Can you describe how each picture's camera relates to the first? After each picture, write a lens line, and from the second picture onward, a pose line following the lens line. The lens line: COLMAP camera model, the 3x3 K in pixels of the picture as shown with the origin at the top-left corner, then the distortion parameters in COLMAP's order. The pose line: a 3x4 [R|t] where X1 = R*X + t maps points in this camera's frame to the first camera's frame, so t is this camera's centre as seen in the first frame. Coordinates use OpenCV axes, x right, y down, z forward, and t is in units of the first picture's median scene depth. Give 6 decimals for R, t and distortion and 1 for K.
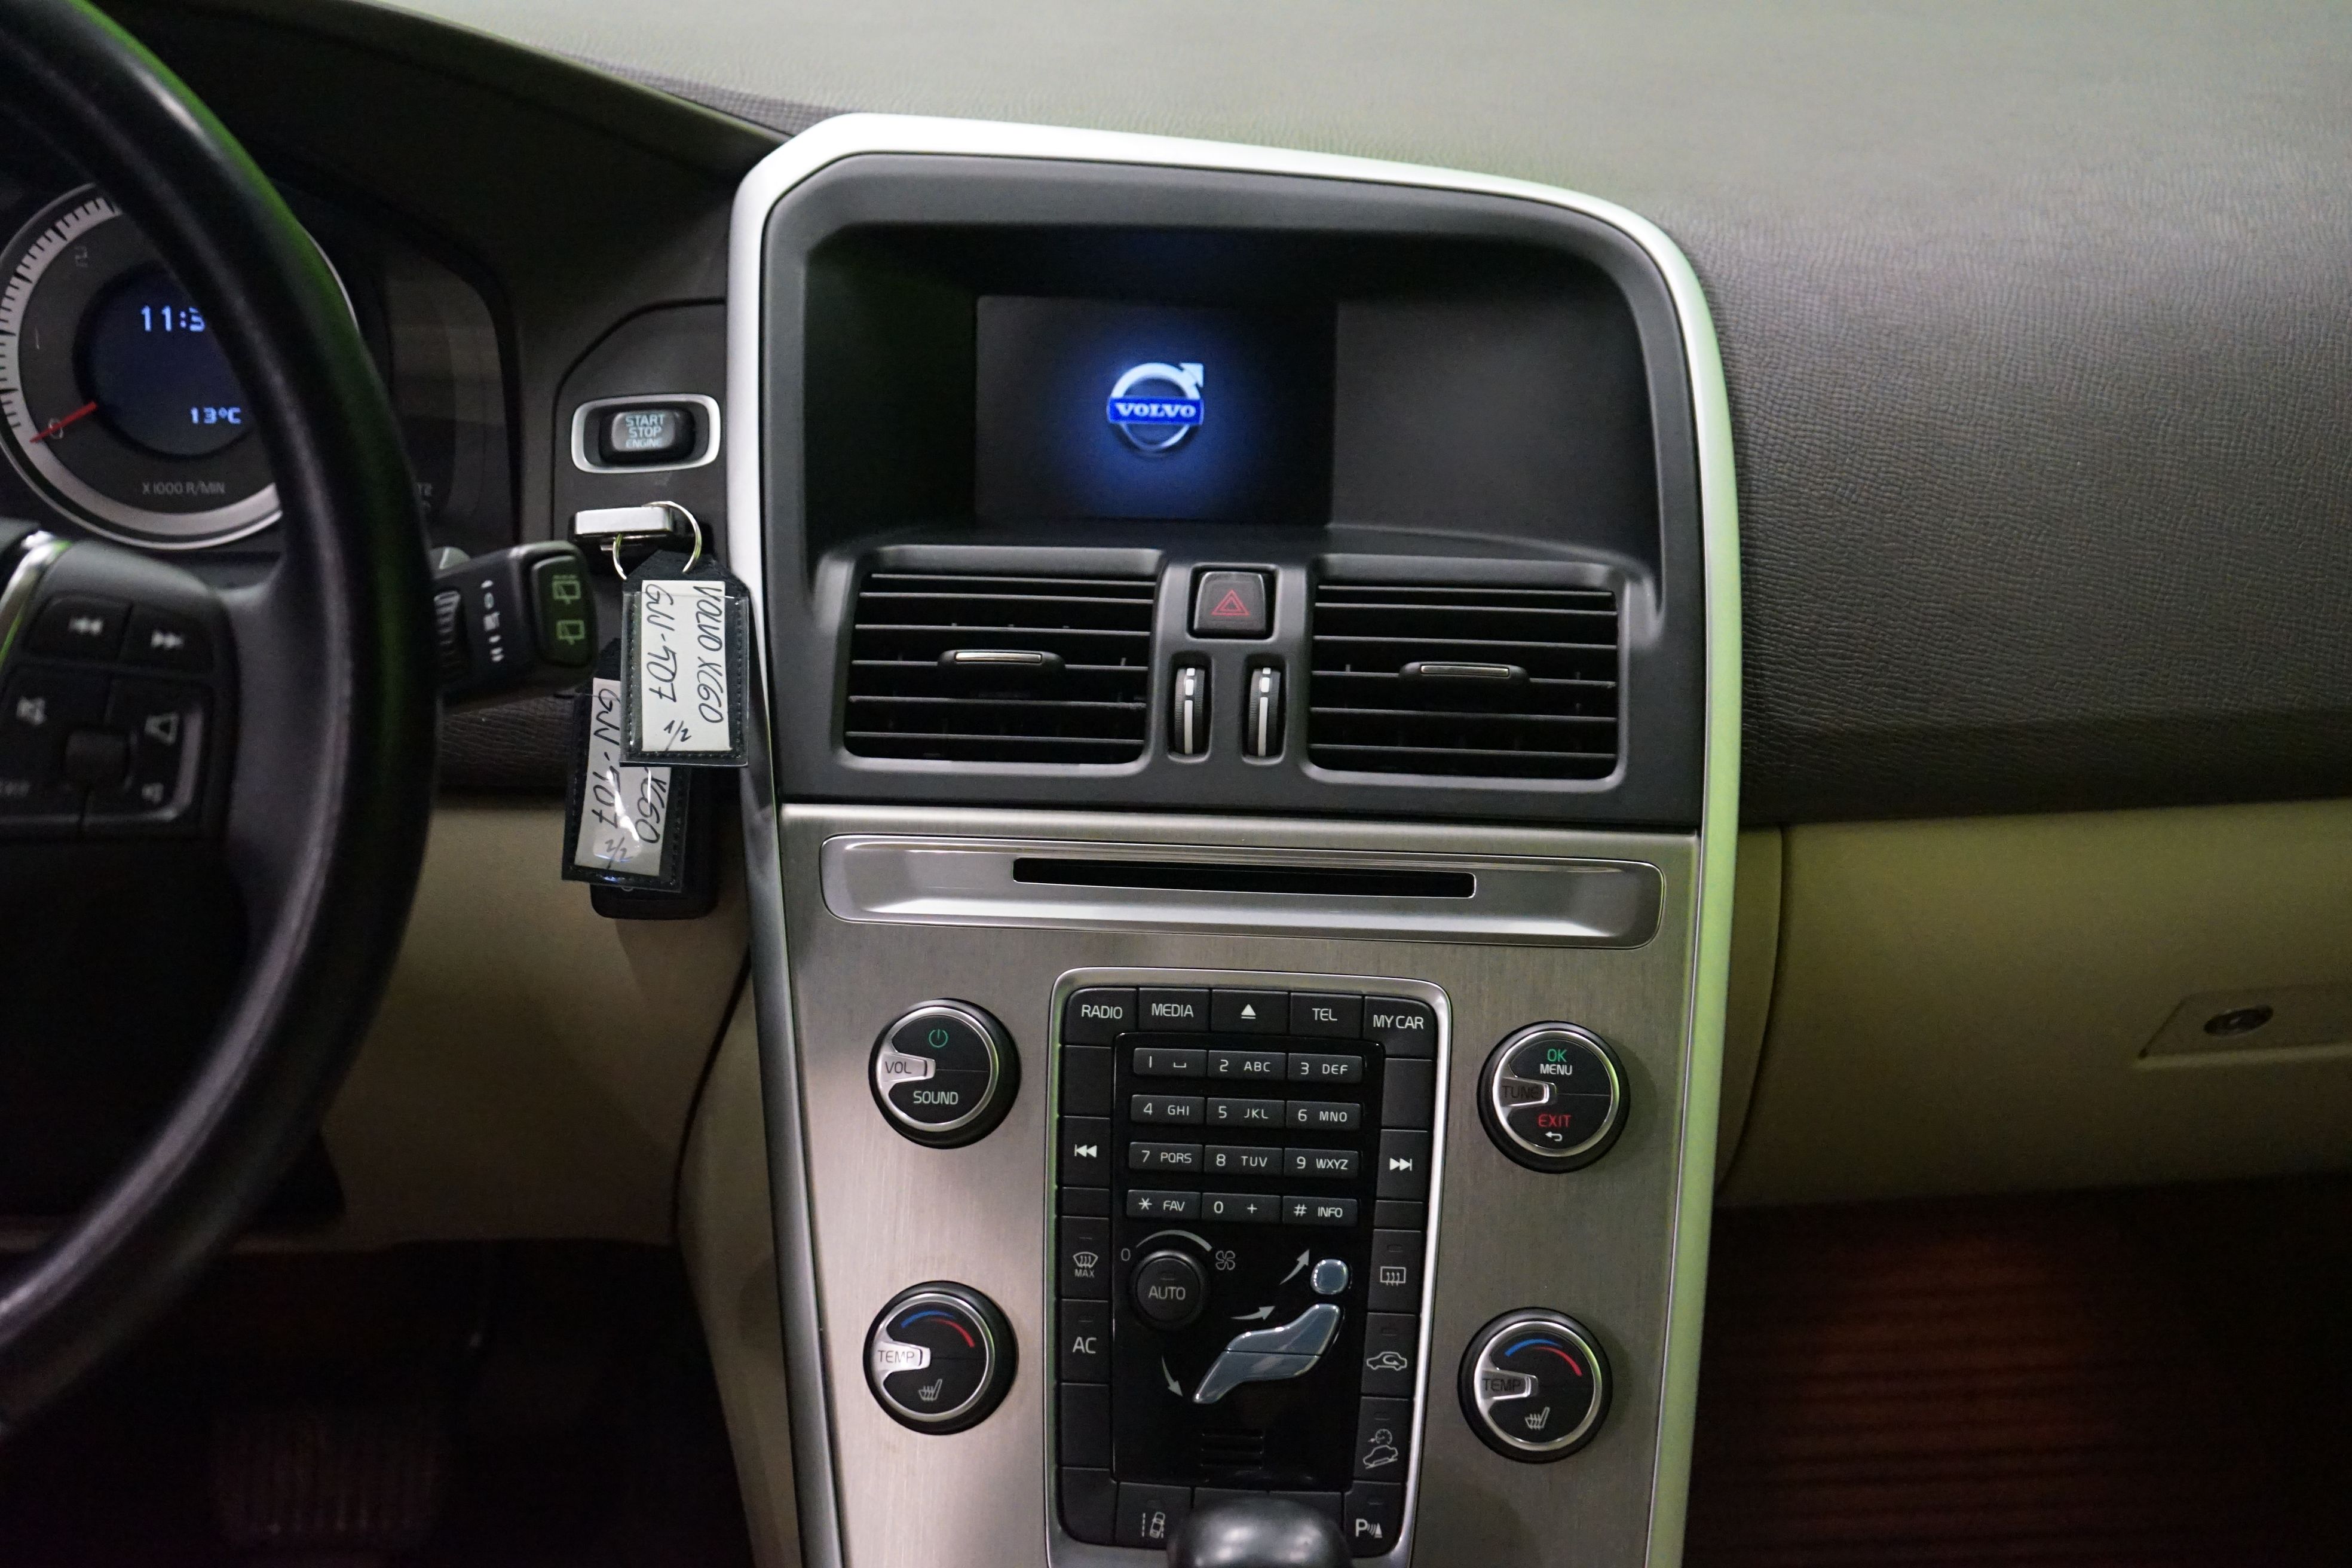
lens RADIAL K [[3034.7, 0, 1192.1], [0, 3034.7, 808.9], [0, 0, 1]] dist [-0.007903, 0.000000]
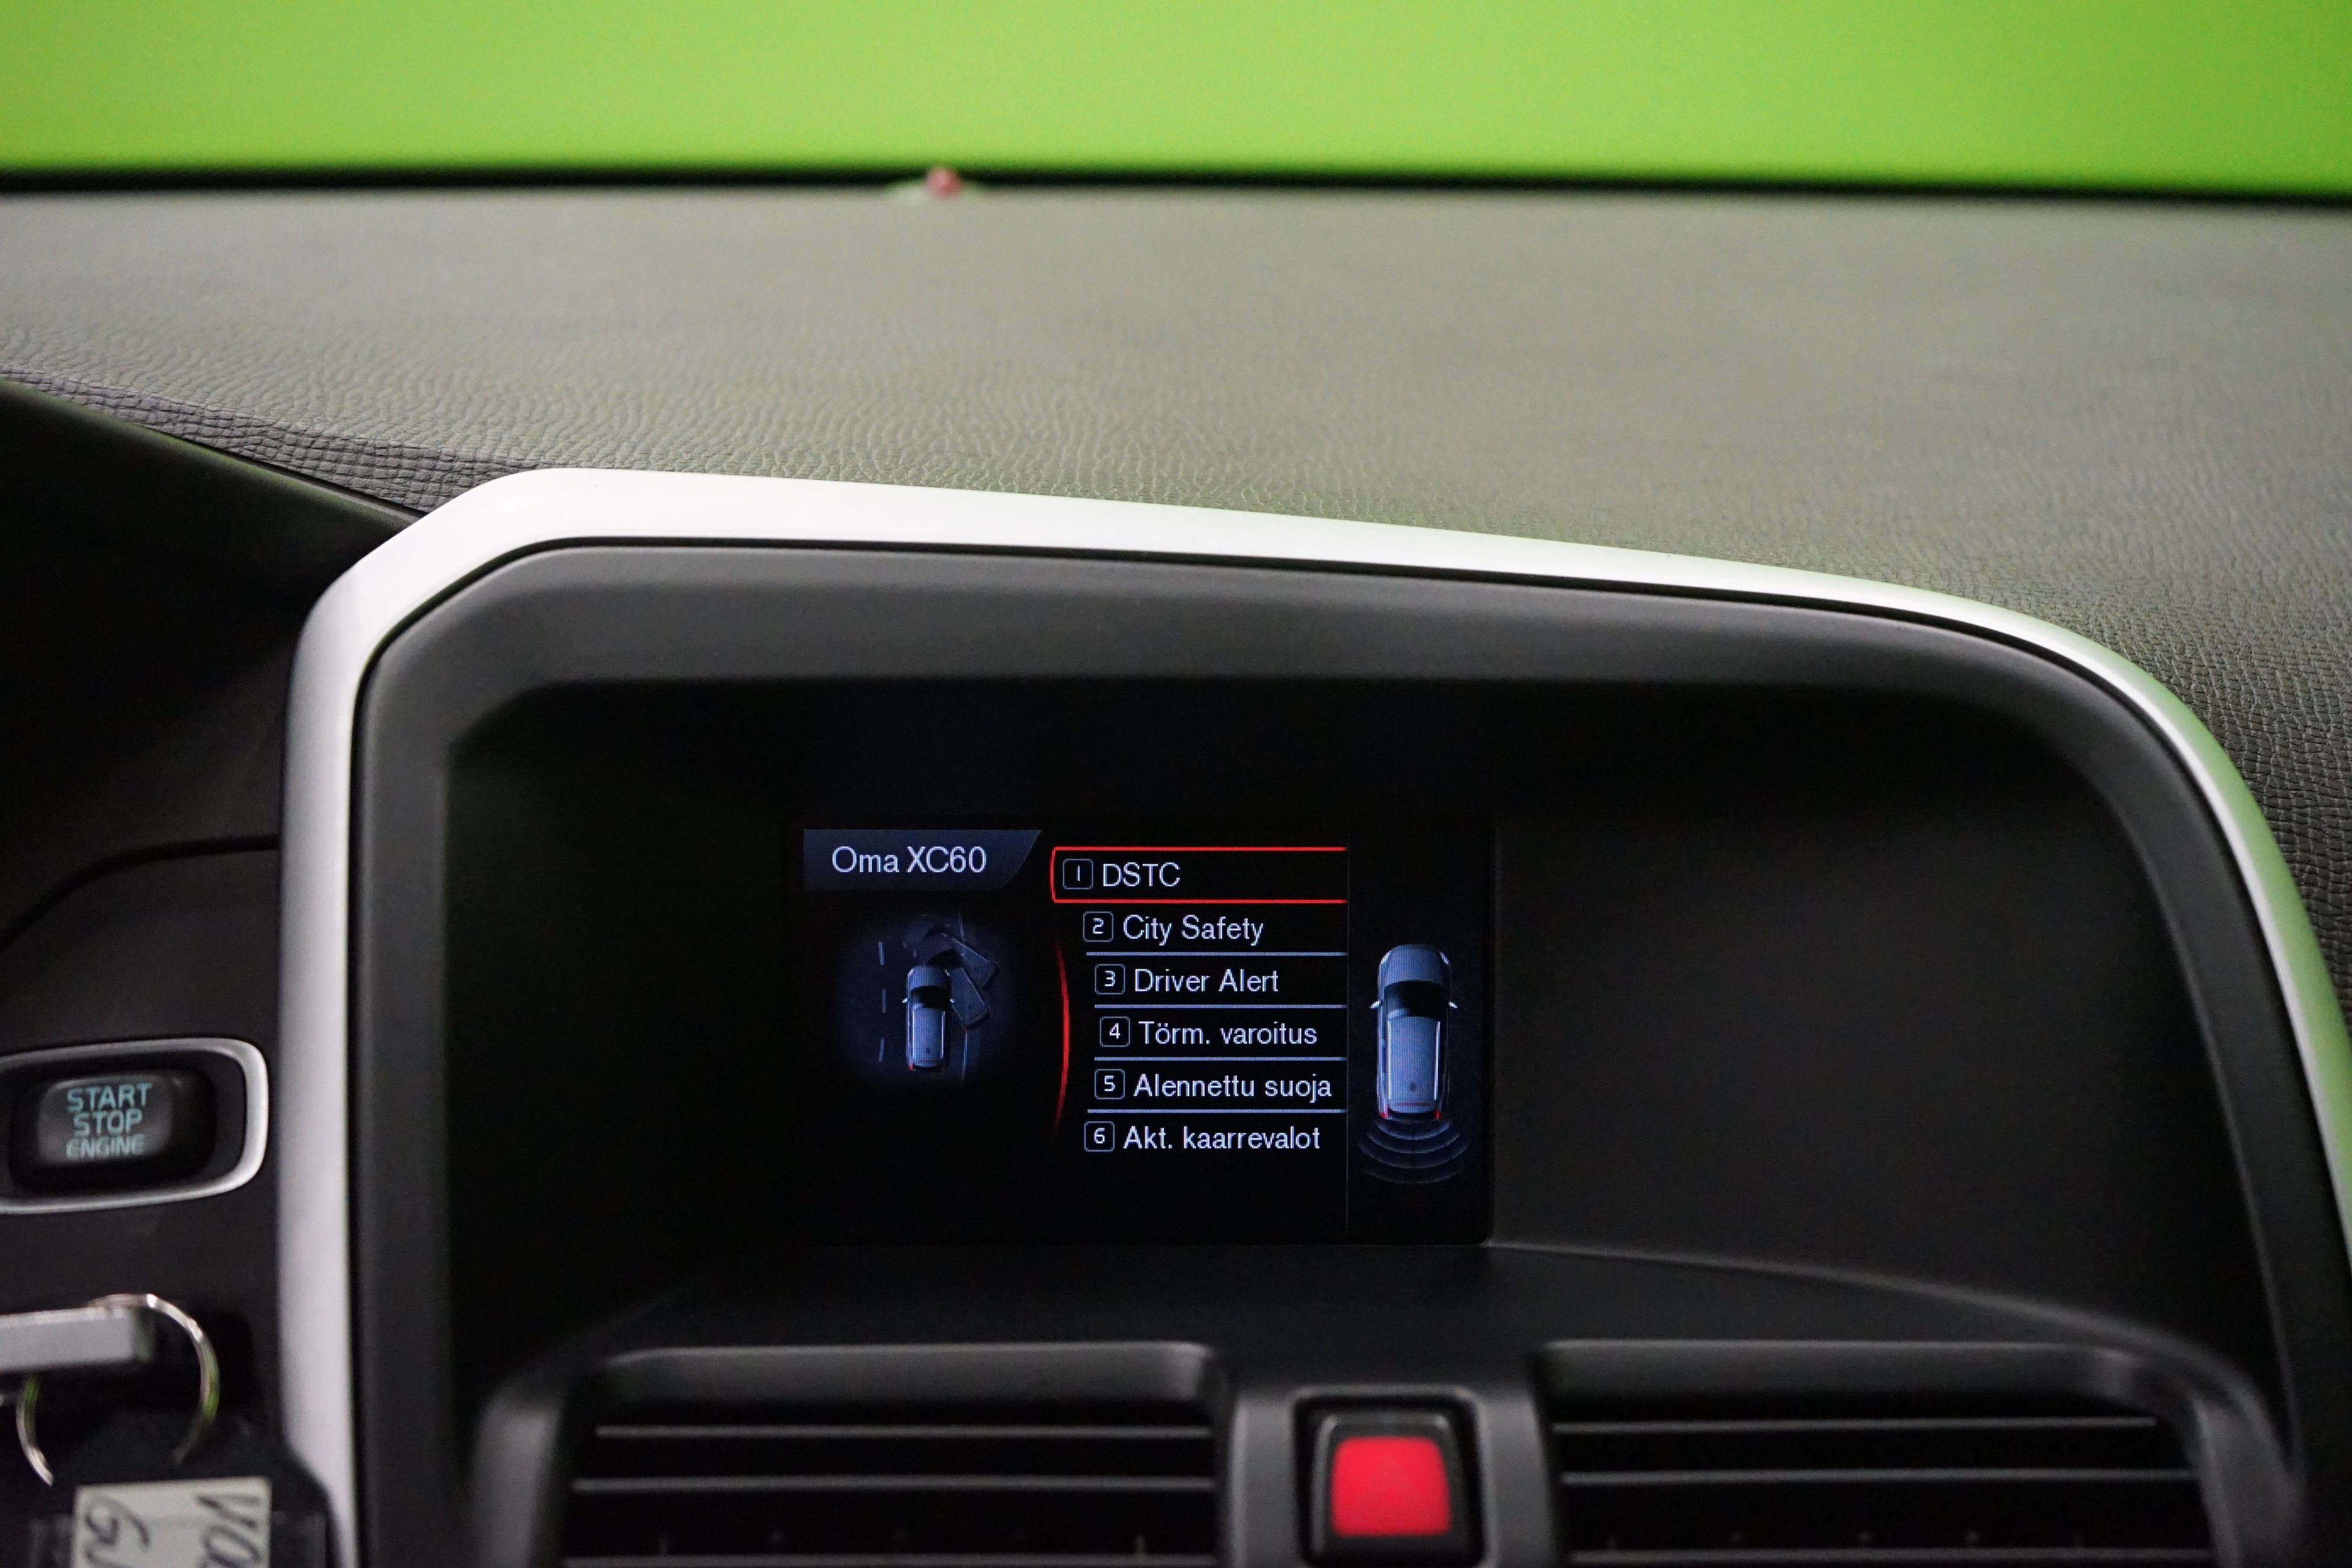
lens RADIAL K [[3147.6, 0, 1169.6], [0, 3147.6, 790.7], [0, 0, 1]] dist [-0.000520, 0.000000]
pose [[0.994812, -0.023393, 0.099003, -0.064812], [0.036518, 0.990455, -0.132914, -0.109150], [-0.094949, 0.135840, 0.986171, 0.512365]]
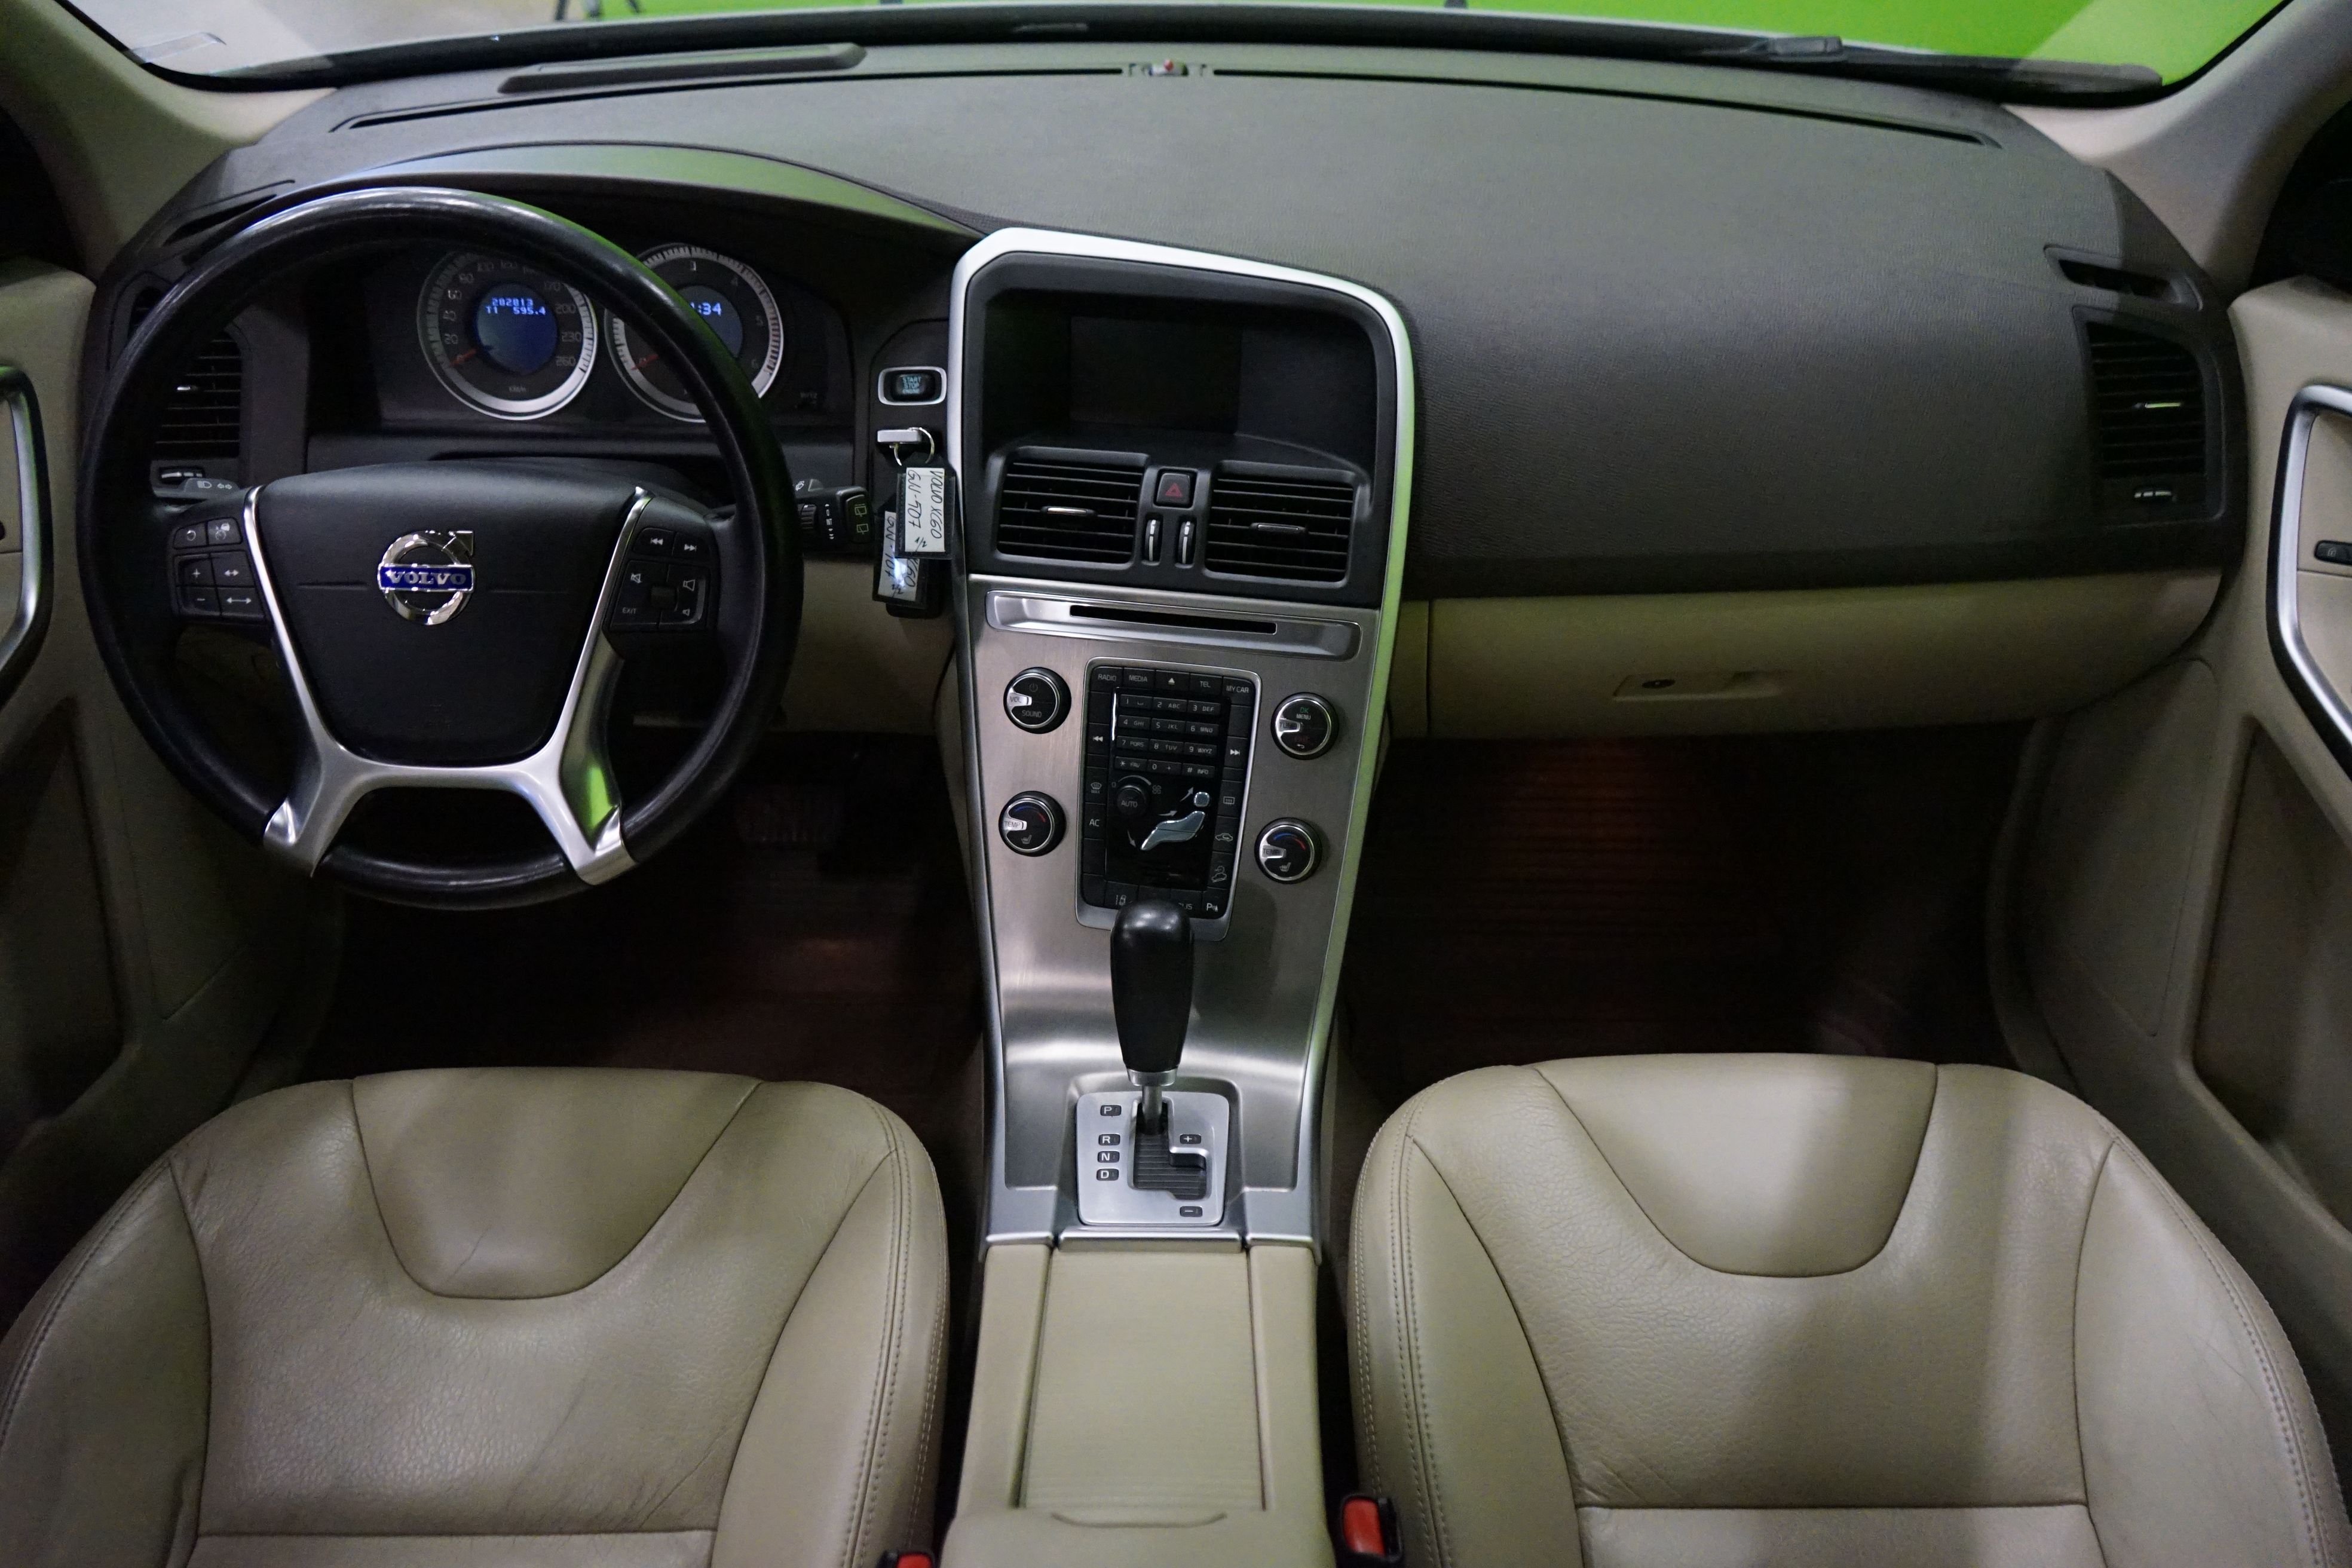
lens RADIAL K [[1811.6, 0, 1177.4], [0, 1811.6, 791.3], [0, 0, 1]] dist [-0.025043, 0.022654]
pose [[0.995532, 0.051910, -0.078873, 0.126845], [-0.030347, 0.966903, 0.253332, -0.184843], [0.089413, -0.249807, 0.964159, -0.294275]]
